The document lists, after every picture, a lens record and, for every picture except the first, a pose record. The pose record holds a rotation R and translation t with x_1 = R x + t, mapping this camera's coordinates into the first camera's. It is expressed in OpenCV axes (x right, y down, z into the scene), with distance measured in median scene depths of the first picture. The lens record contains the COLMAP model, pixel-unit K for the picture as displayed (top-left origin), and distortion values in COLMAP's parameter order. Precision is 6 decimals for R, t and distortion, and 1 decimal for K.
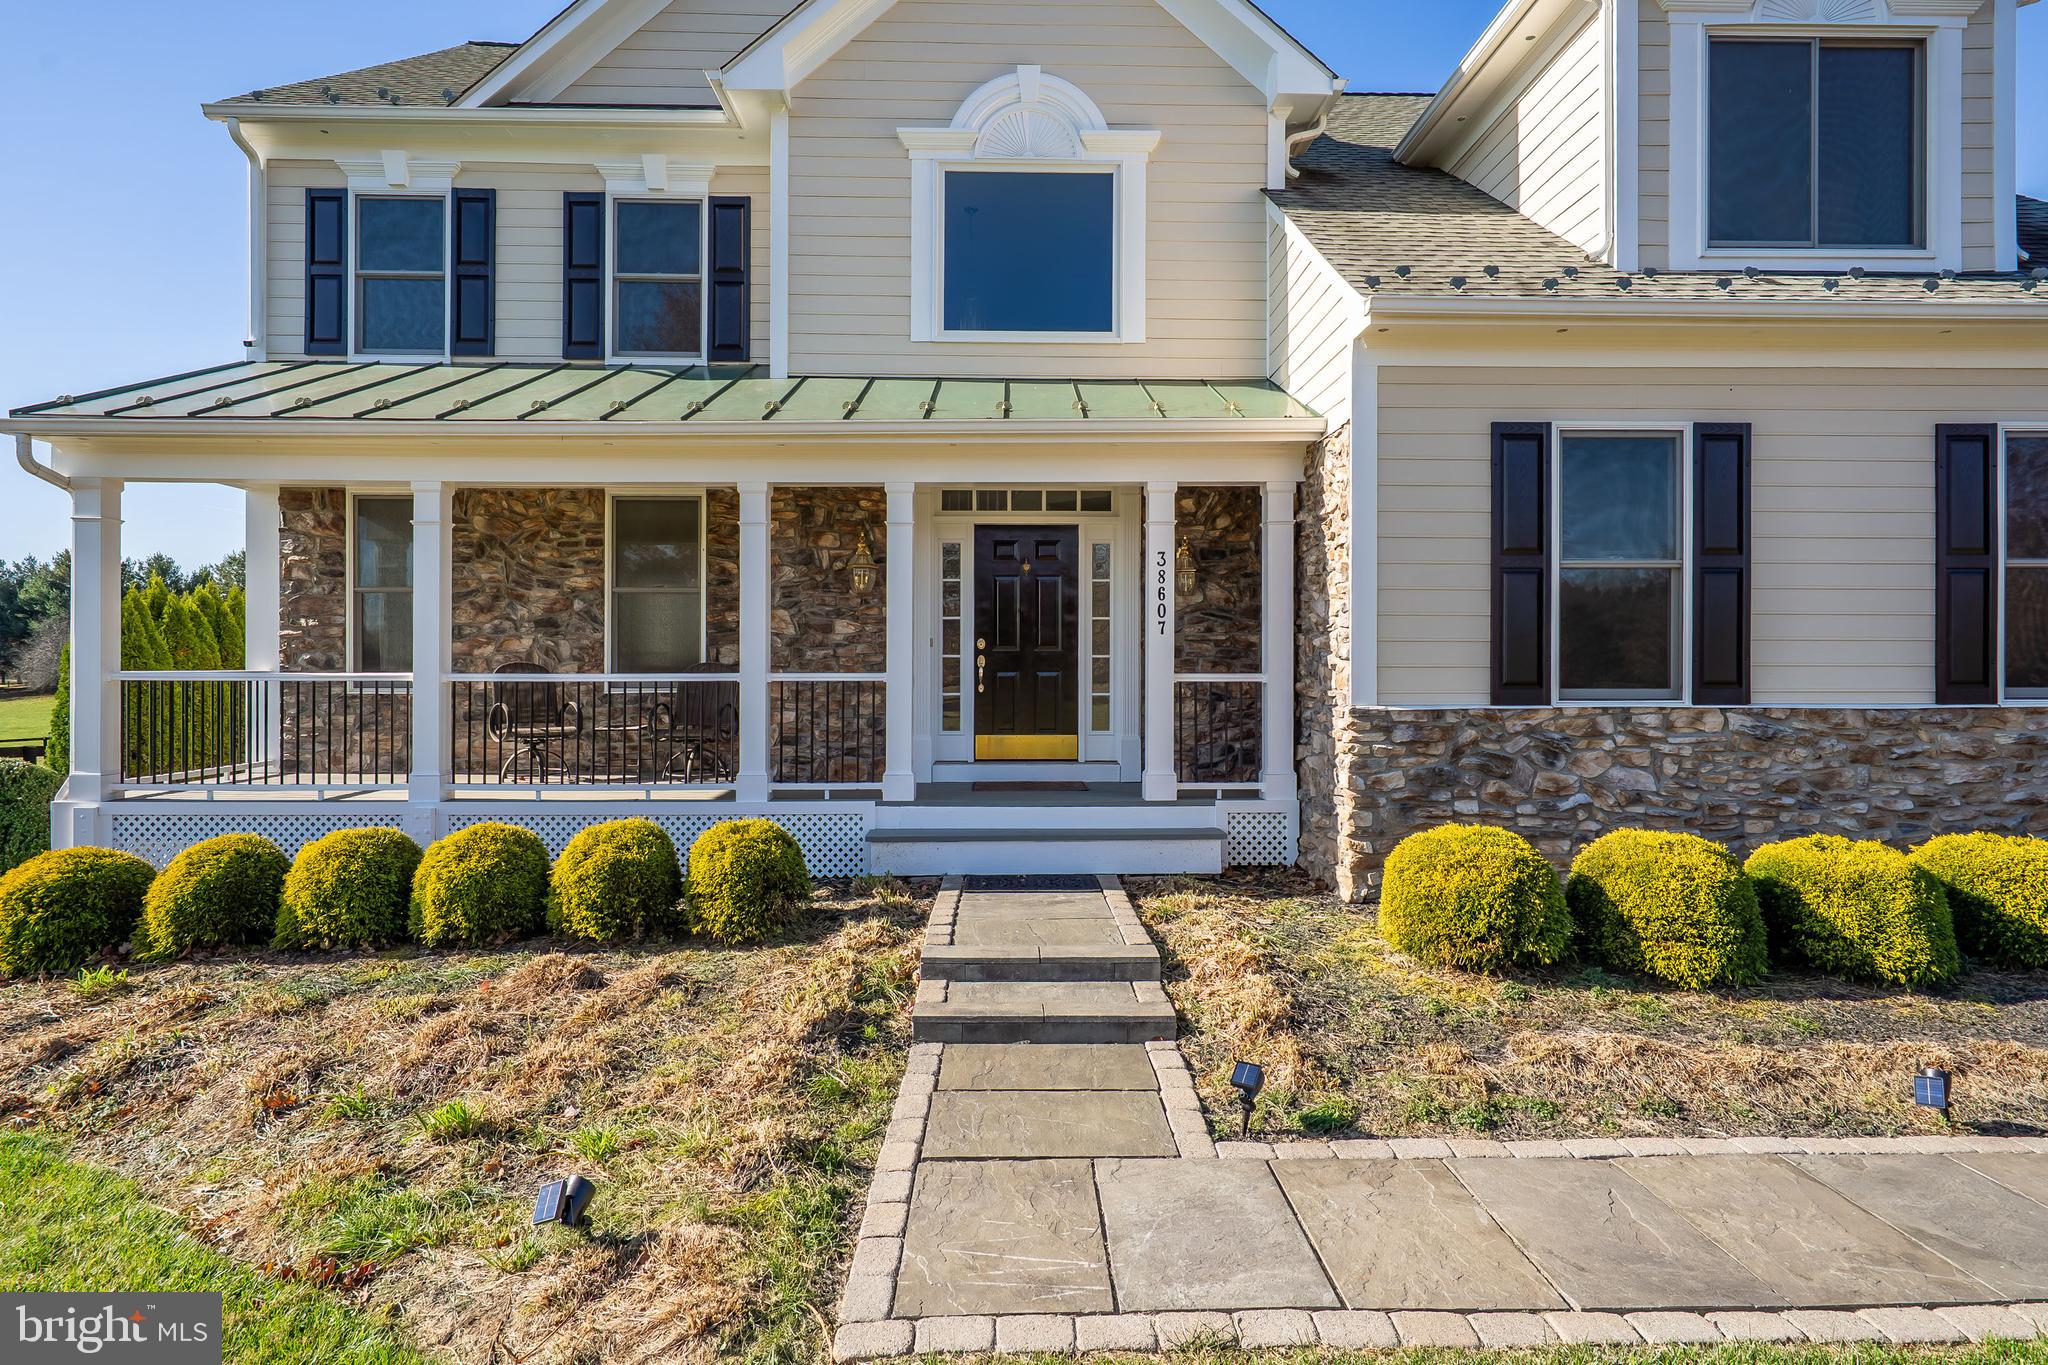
lens RADIAL K [[1079.5, 0, 1017.9], [0, 1079.5, 672.2], [0, 0, 1]] dist [0.001228, 0.000530]
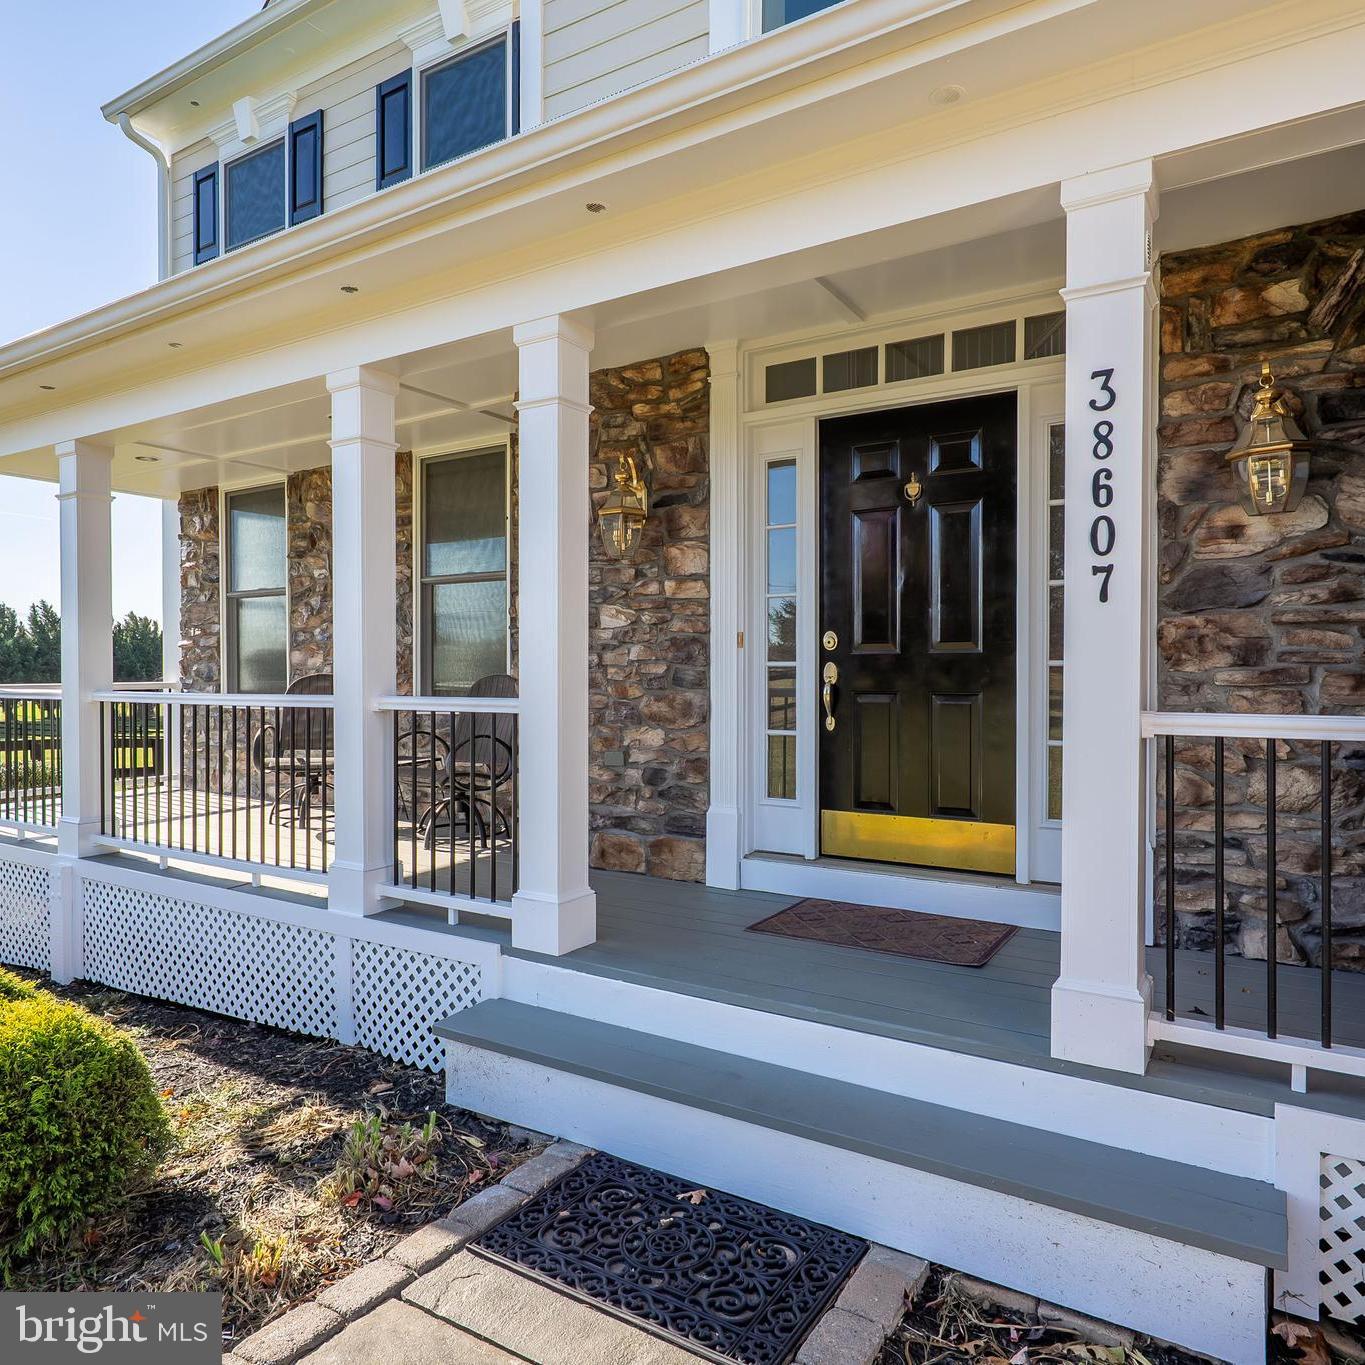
lens RADIAL K [[929.2, 0, 692.4], [0, 929.2, 683.7], [0, 0, 1]] dist [-0.002288, 0.000026]
pose [[0.840637, 0.006892, -0.541554, 0.159392], [-0.006007, 0.999976, 0.003402, -0.006059], [0.541565, 0.000394, 0.840659, 0.575270]]
